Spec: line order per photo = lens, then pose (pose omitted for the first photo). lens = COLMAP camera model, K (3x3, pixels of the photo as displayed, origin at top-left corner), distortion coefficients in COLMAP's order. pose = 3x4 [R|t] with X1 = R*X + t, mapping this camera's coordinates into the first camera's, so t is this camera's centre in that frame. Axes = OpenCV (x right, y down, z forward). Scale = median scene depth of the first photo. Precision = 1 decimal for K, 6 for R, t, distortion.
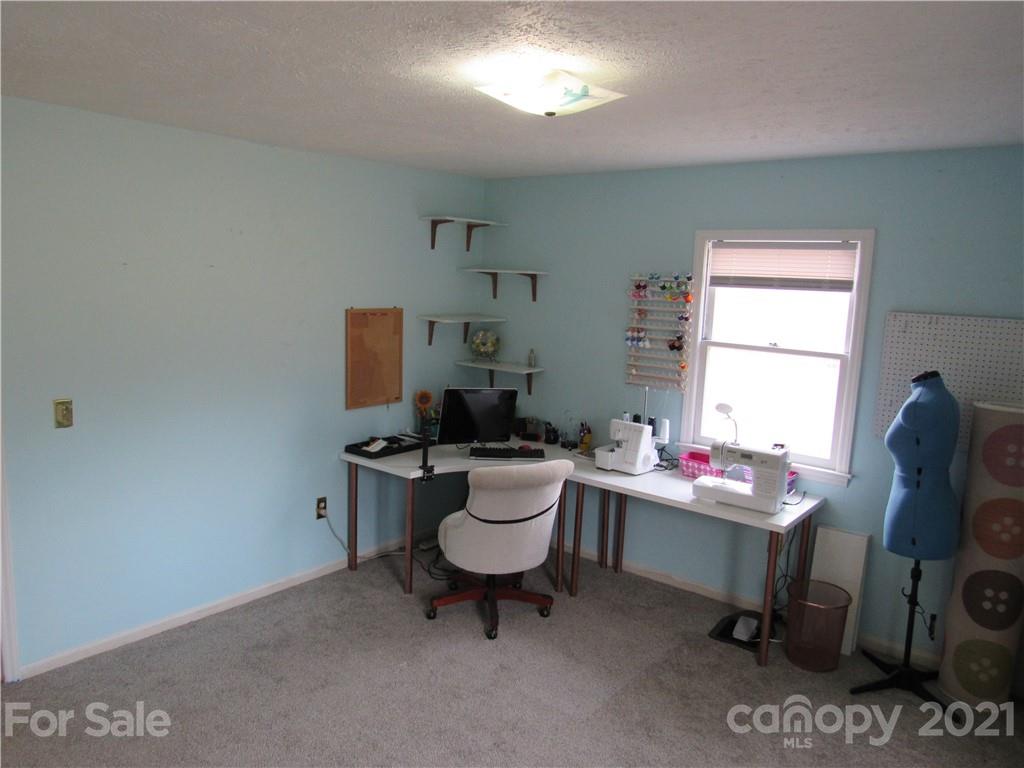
lens RADIAL K [[732.0, 0, 506.5], [0, 732.0, 382.2], [0, 0, 1]] dist [-0.029818, 0.013822]
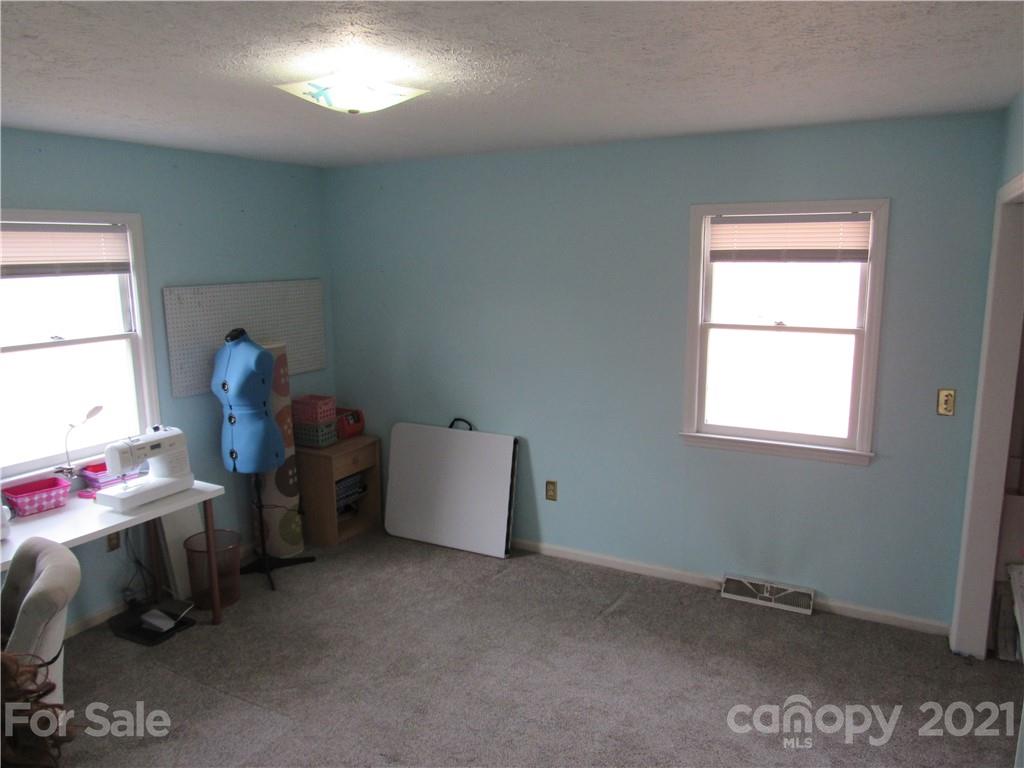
lens RADIAL K [[732.0, 0, 507.4], [0, 732.0, 385.9], [0, 0, 1]] dist [-0.029818, 0.013822]
pose [[-0.185533, -0.212116, 0.959471, -0.678580], [0.149100, 0.959041, 0.240852, -0.141512], [-0.971260, 0.187743, -0.146307, 0.664942]]
